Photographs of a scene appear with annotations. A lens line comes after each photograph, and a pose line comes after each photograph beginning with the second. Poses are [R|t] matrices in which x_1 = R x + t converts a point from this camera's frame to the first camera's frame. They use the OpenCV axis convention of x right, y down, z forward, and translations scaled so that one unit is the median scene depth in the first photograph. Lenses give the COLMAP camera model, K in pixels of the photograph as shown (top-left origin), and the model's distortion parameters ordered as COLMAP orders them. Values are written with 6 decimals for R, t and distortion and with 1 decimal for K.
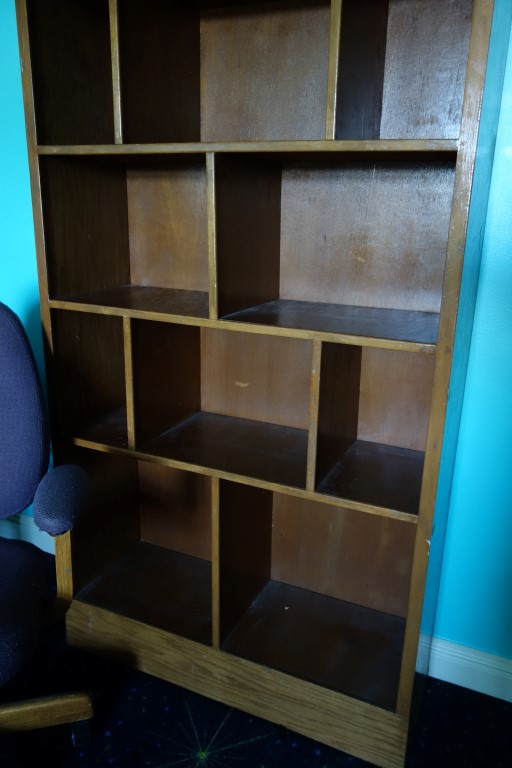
lens RADIAL K [[600.6, 0, 256.0], [0, 600.6, 384.0], [0, 0, 1]] dist [0.002535, -0.004720]
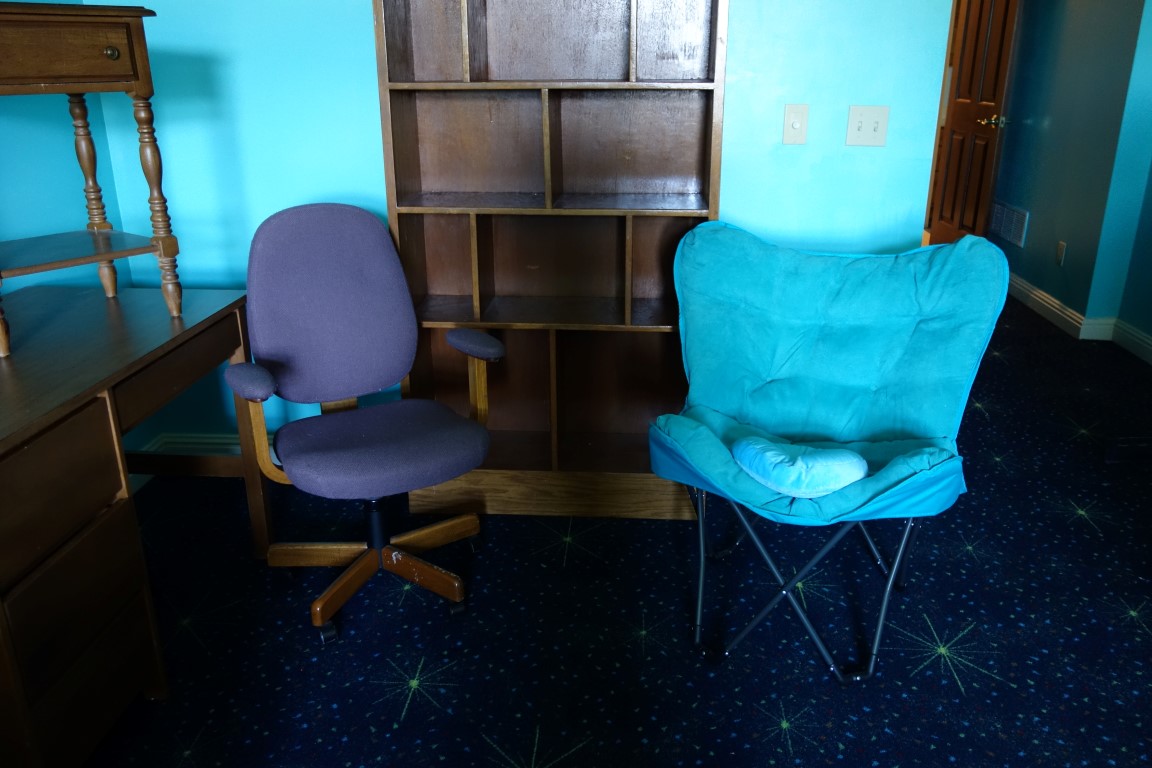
lens RADIAL K [[900.9, 0, 576.0], [0, 900.9, 384.0], [0, 0, 1]] dist [0.002535, -0.004720]
pose [[0.933876, -0.143437, 0.327570, -0.639906], [0.126535, 0.989312, 0.072461, 0.126365], [-0.334462, -0.026220, 0.942044, -0.833660]]
